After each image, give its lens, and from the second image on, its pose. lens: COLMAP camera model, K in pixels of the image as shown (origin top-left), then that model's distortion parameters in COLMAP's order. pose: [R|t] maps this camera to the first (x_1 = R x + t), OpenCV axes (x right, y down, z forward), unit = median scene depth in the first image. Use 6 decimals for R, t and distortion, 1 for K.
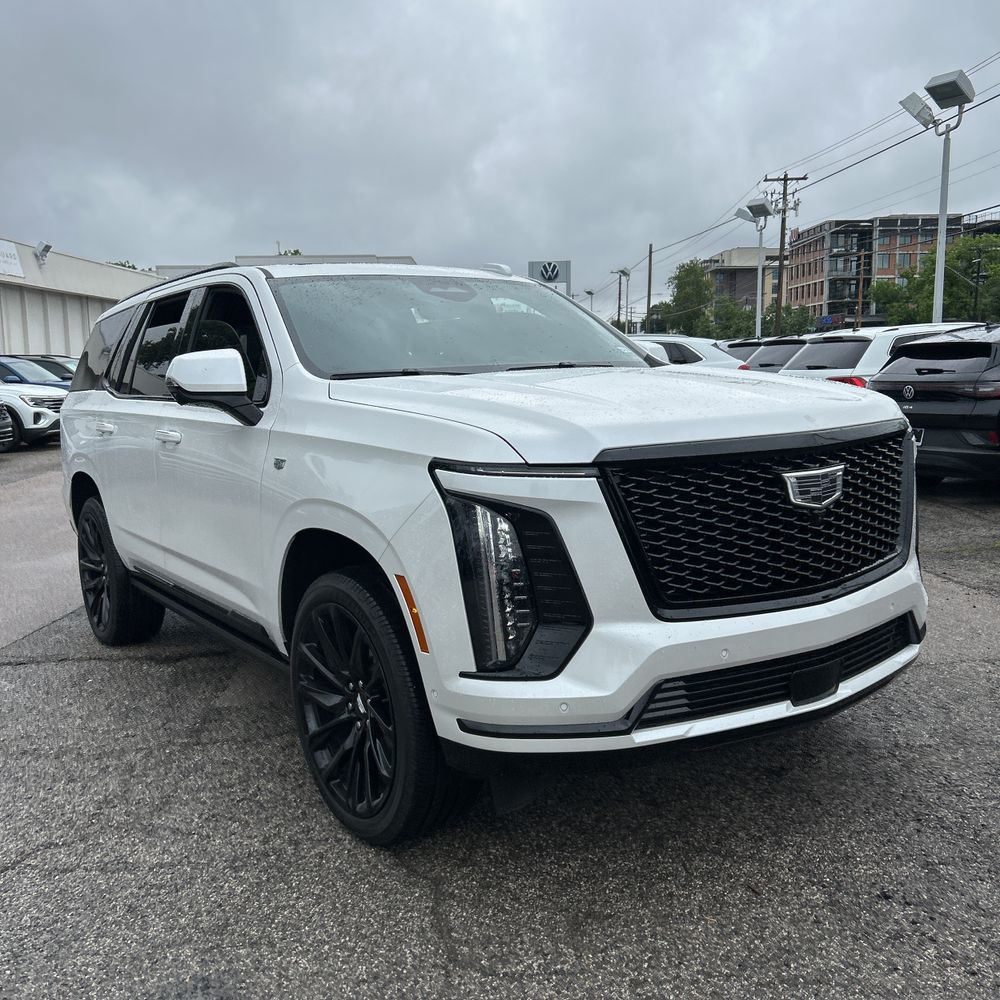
lens RADIAL K [[1009.0, 0, 498.2], [0, 1009.0, 496.0], [0, 0, 1]] dist [0.027422, 0.000000]
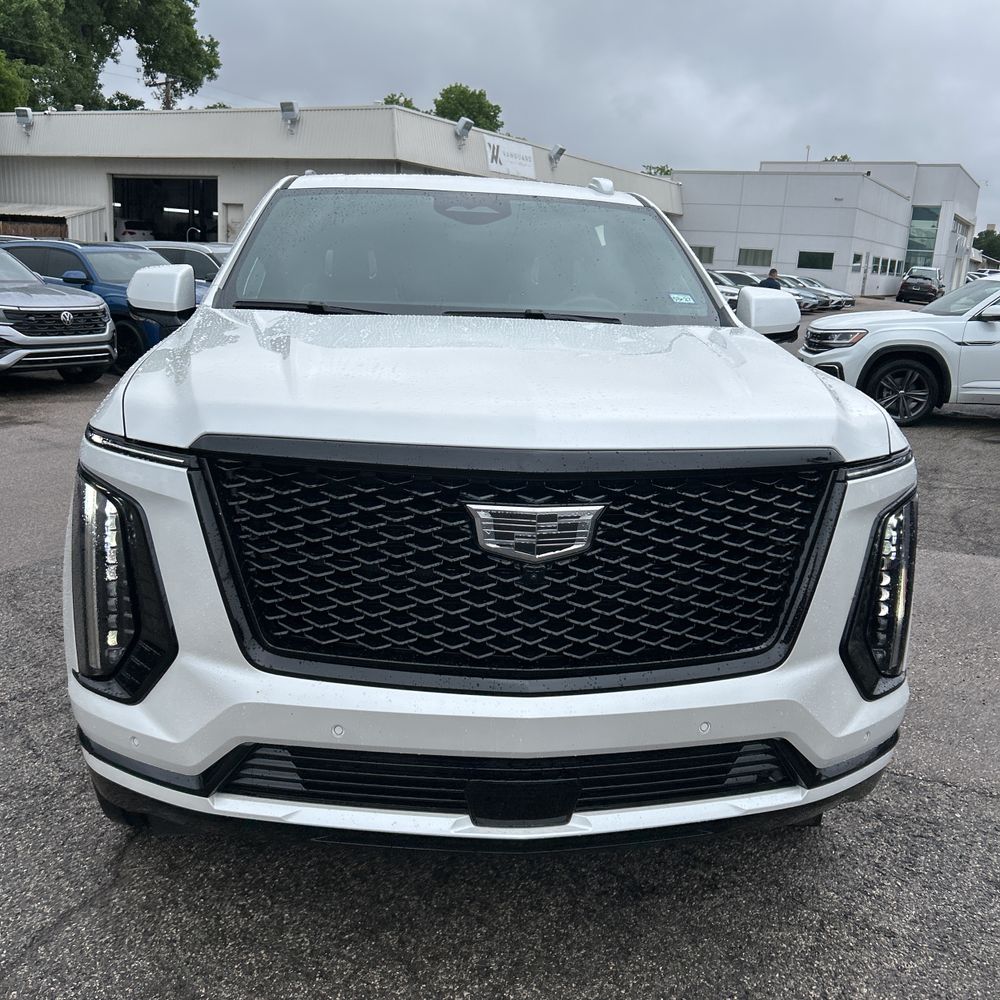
lens RADIAL K [[1009.0, 0, 500.8], [0, 1009.0, 500.0], [0, 0, 1]] dist [0.027422, 0.000000]
pose [[0.871444, 0.173971, -0.458606, 0.609893], [-0.132140, 0.983686, 0.122067, -0.110644], [0.472360, -0.045775, 0.880216, 0.398256]]
